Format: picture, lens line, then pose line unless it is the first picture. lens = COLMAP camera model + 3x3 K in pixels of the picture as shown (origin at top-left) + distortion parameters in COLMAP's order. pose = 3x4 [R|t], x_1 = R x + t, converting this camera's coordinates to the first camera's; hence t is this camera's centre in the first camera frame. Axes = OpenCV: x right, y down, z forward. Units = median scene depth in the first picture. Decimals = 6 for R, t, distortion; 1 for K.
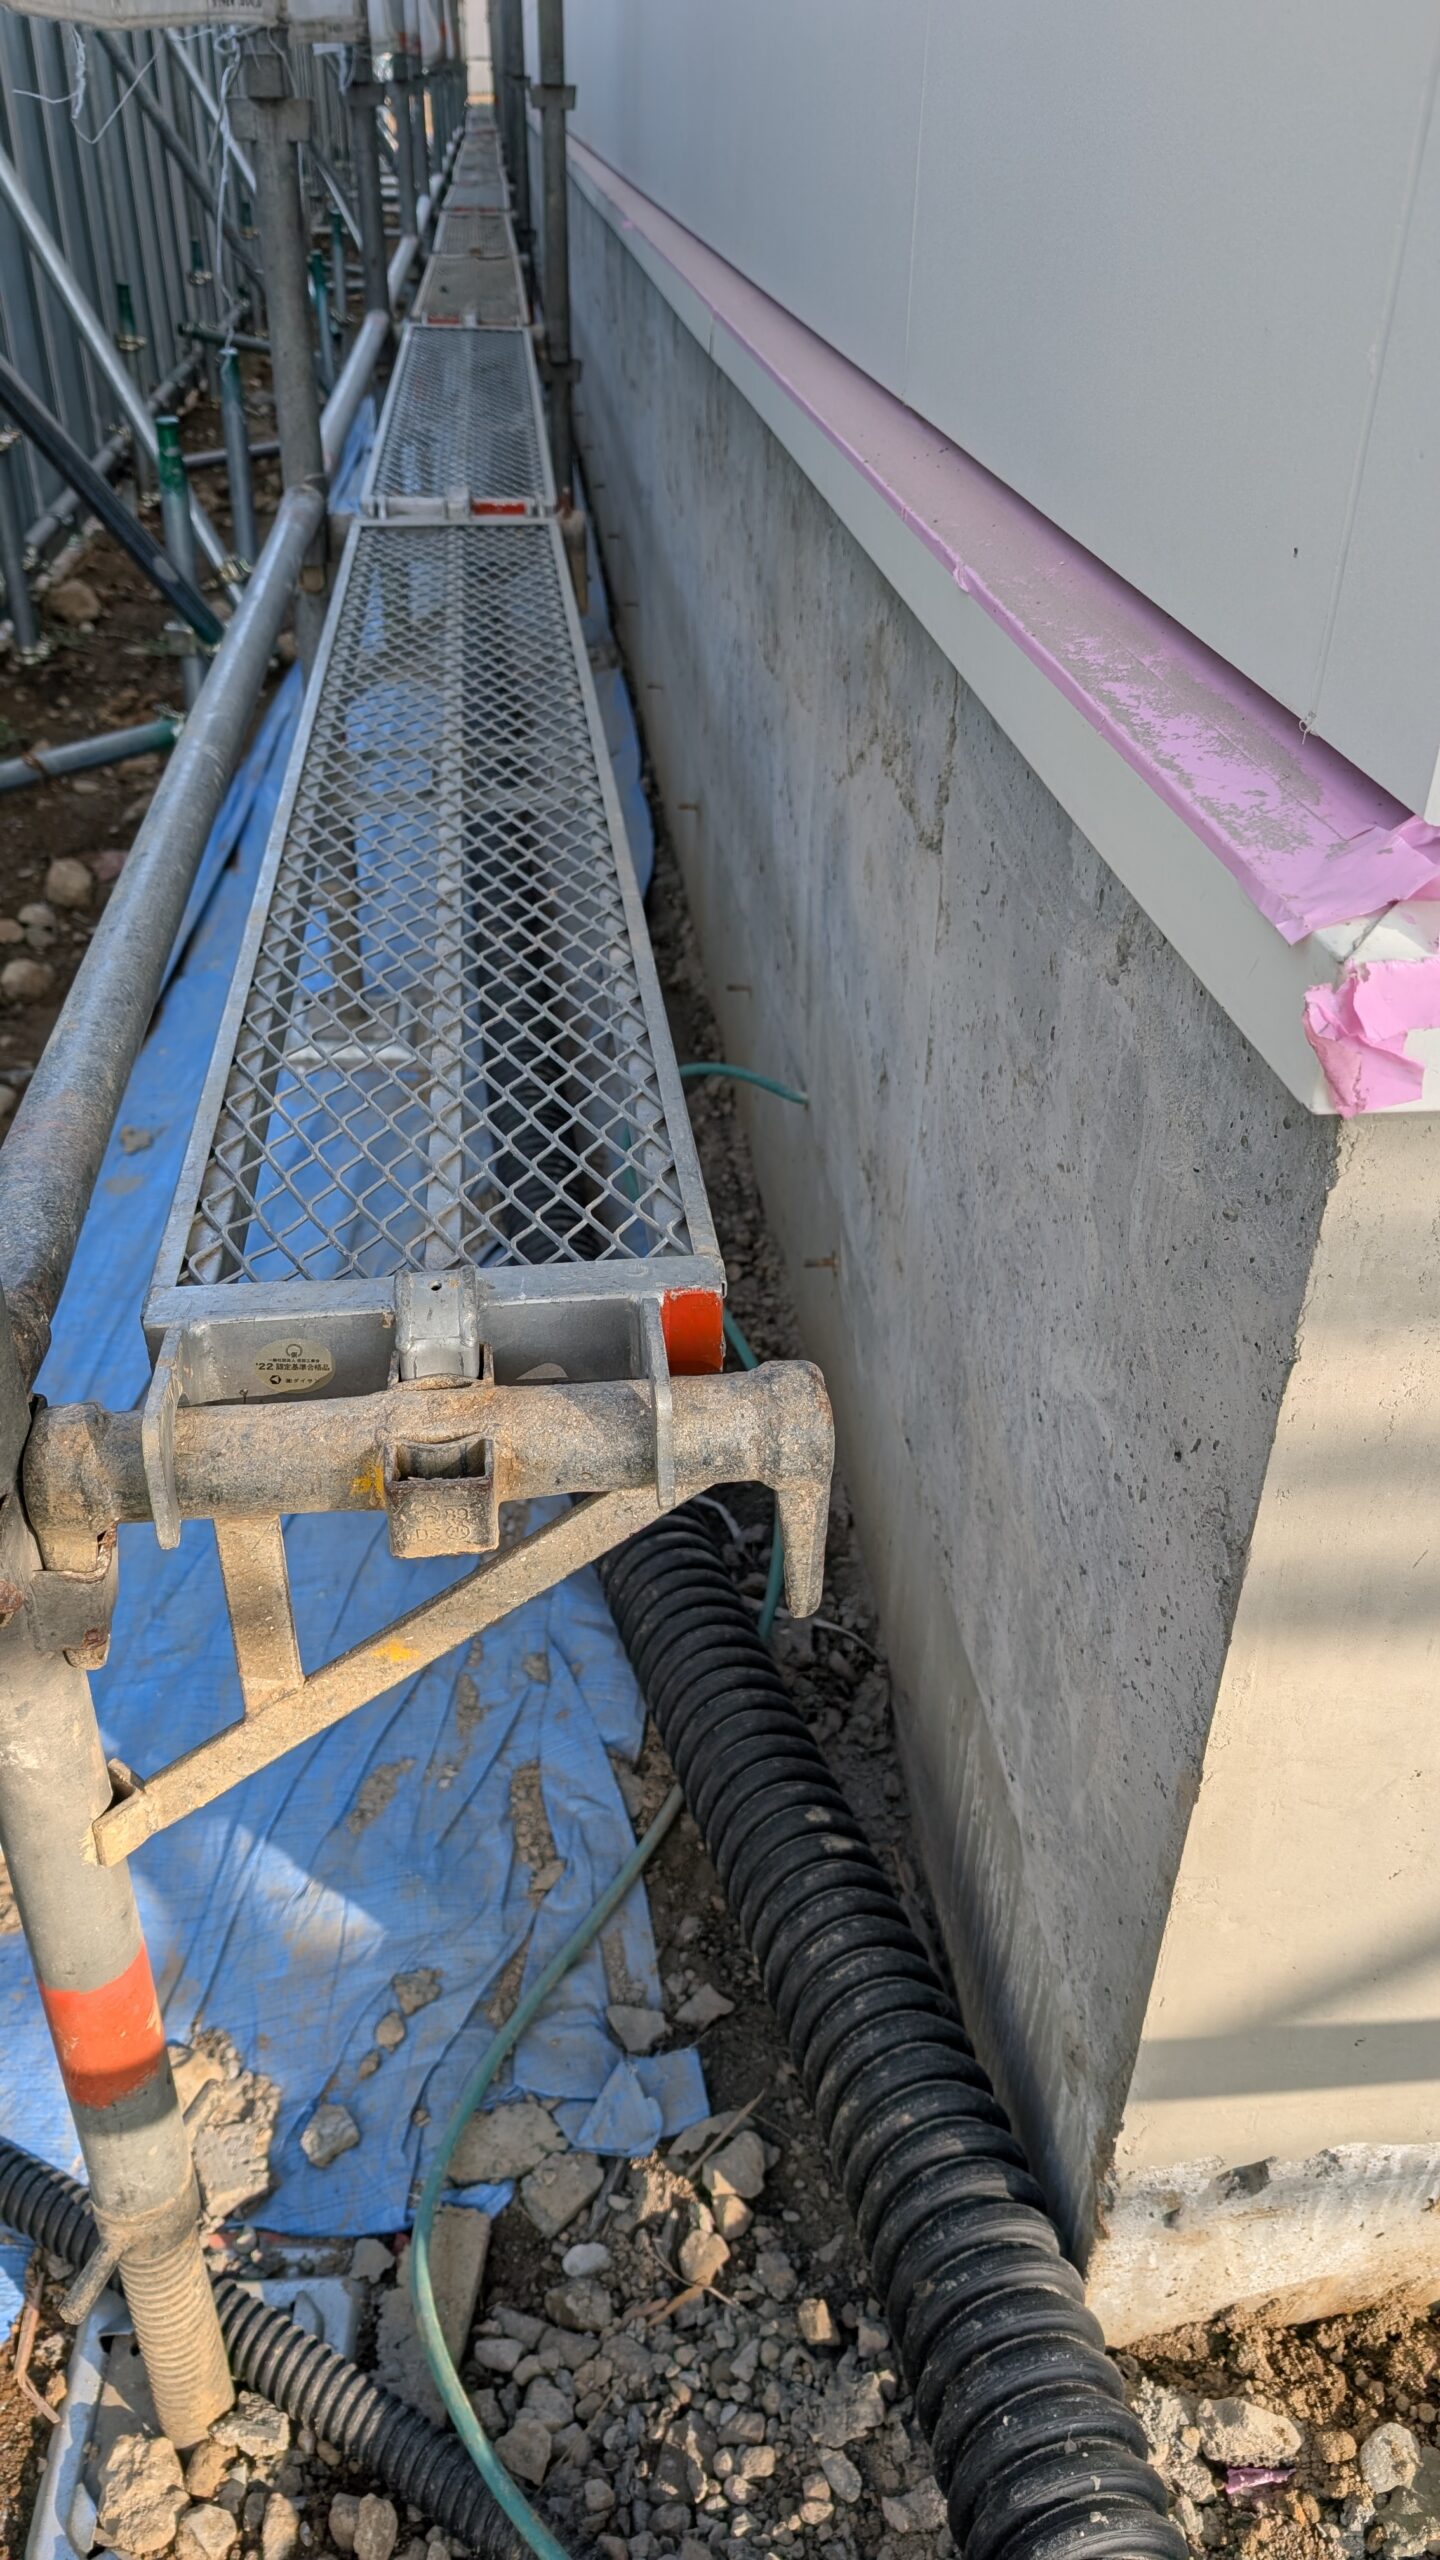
lens RADIAL K [[1889.0, 0, 724.1], [0, 1889.0, 1243.7], [0, 0, 1]] dist [0.026804, -0.021665]
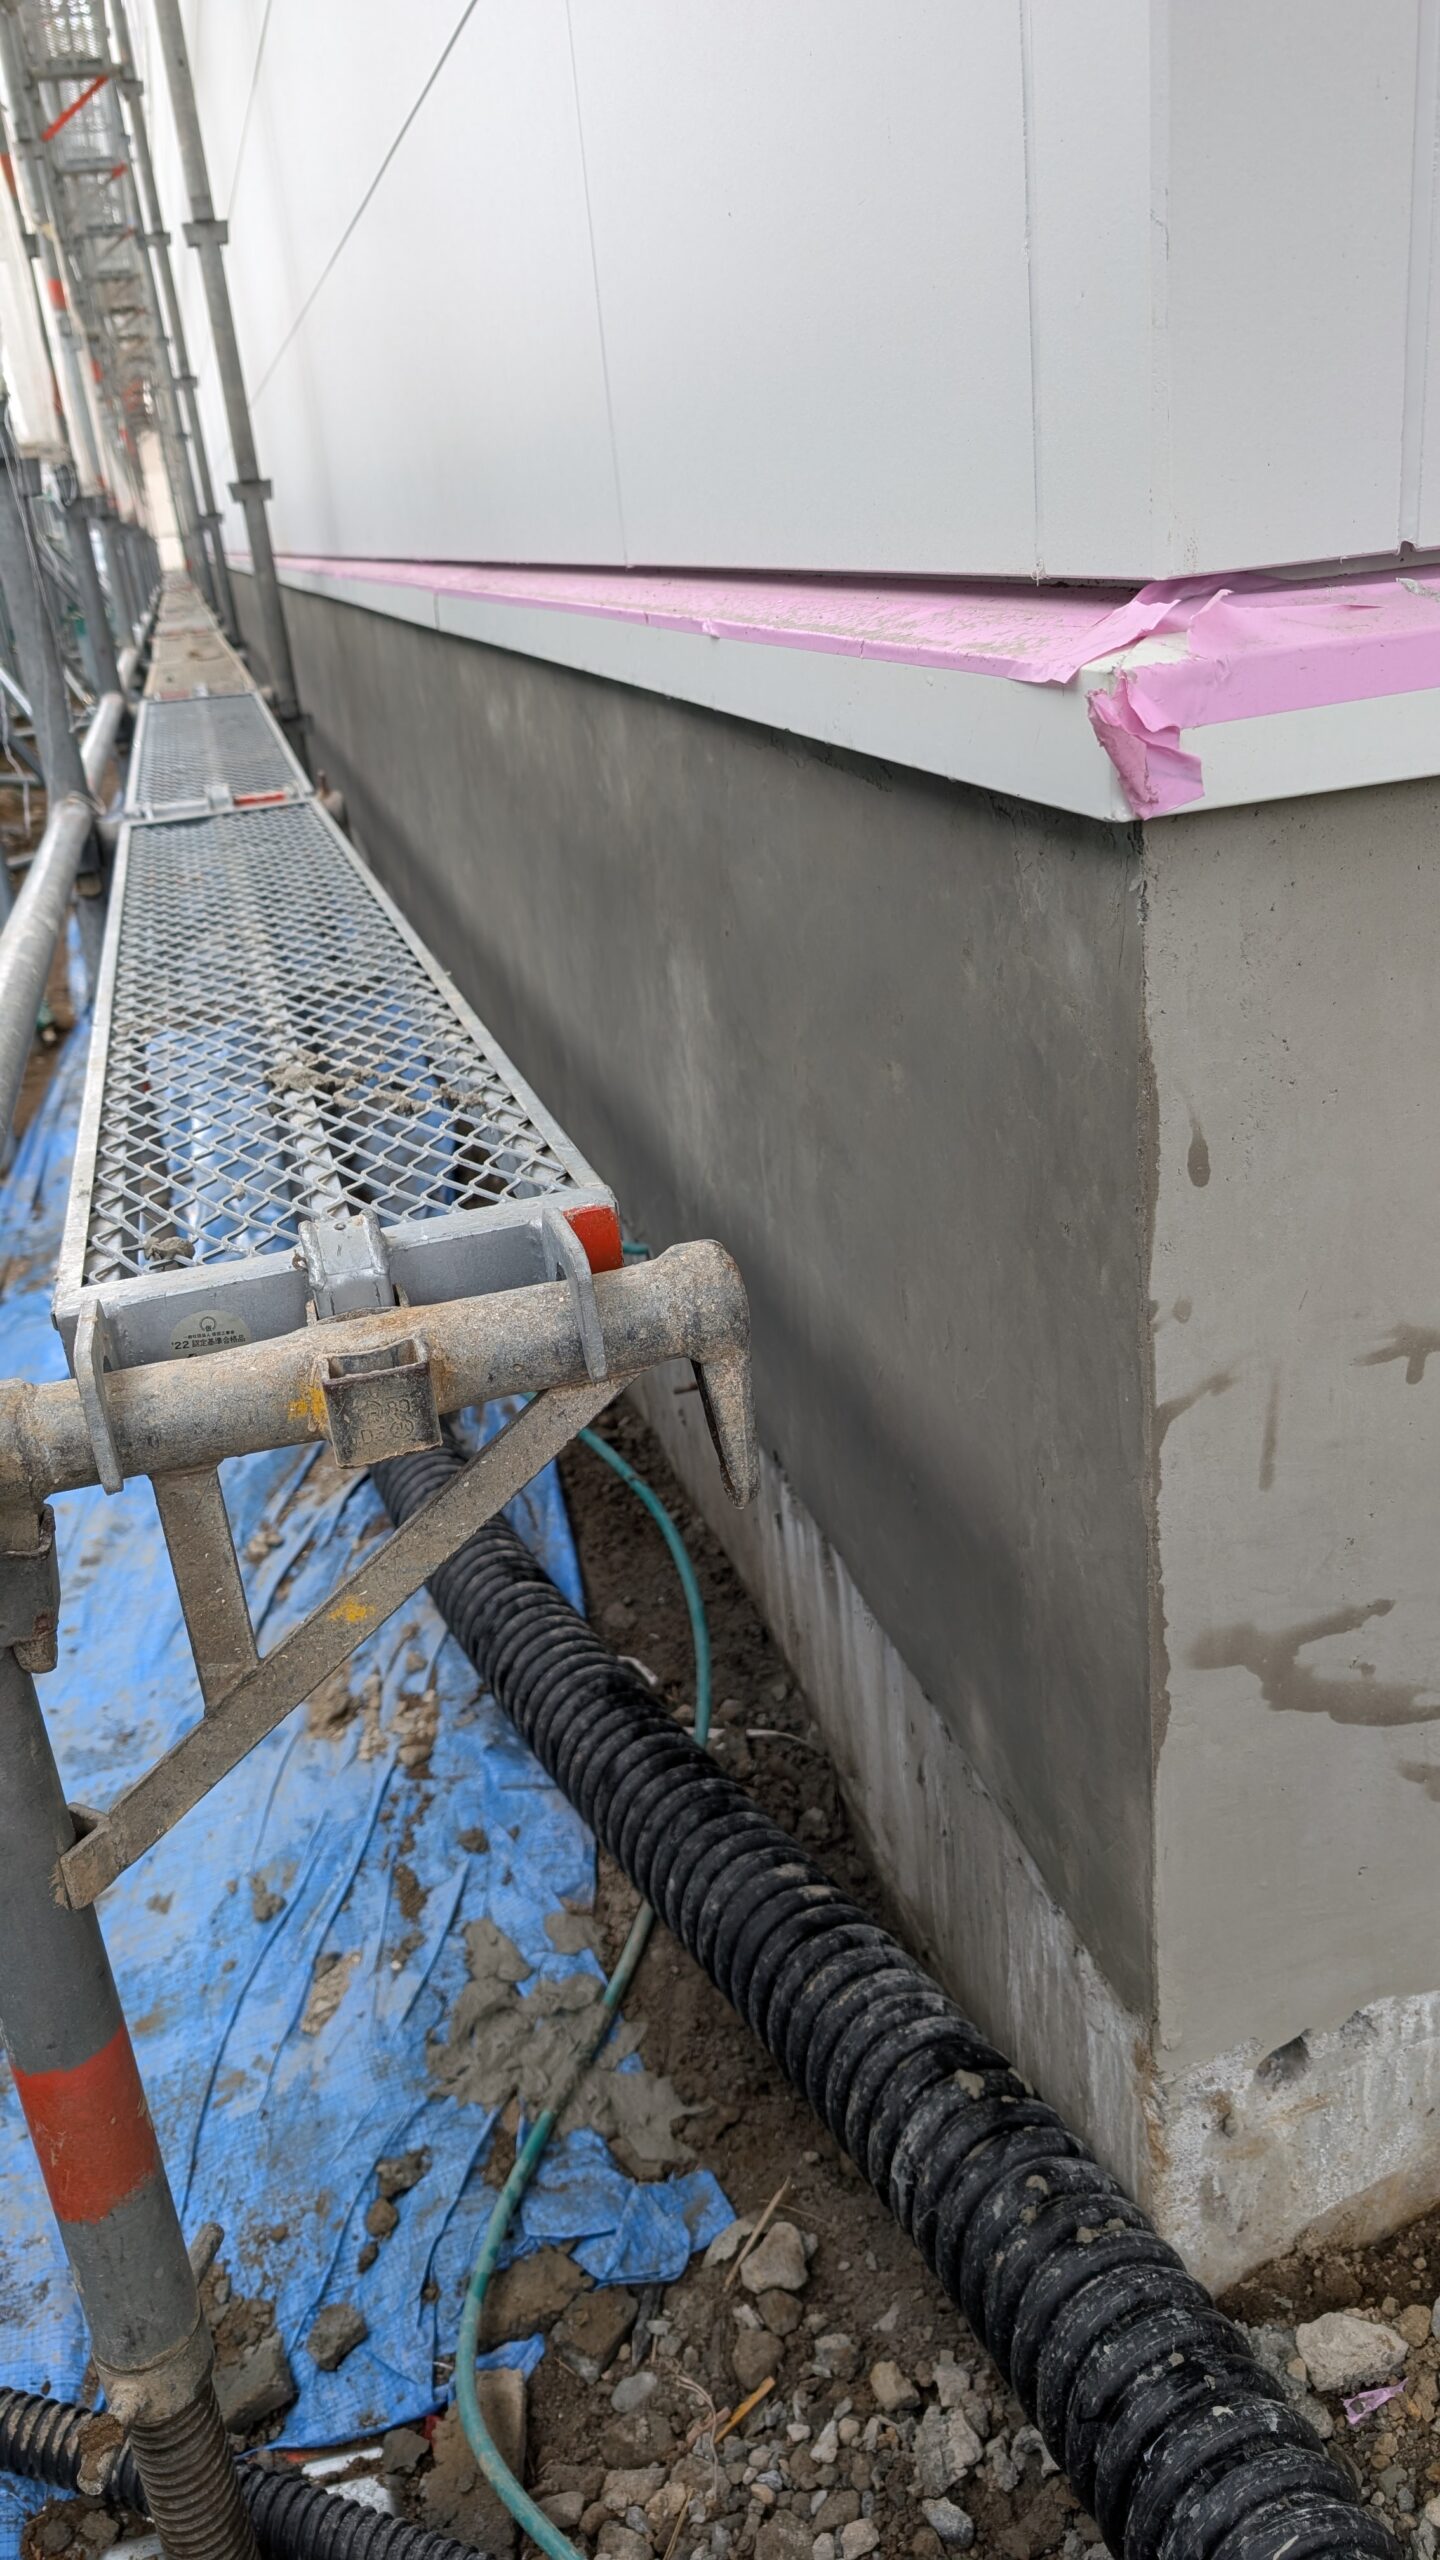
lens RADIAL K [[1889.0, 0, 724.1], [0, 1889.0, 1243.7], [0, 0, 1]] dist [0.026804, -0.021665]
pose [[0.980304, -0.163128, 0.111330, -0.048689], [0.181200, 0.967122, -0.178445, 0.193017], [-0.078560, 0.195103, 0.977631, -0.019443]]
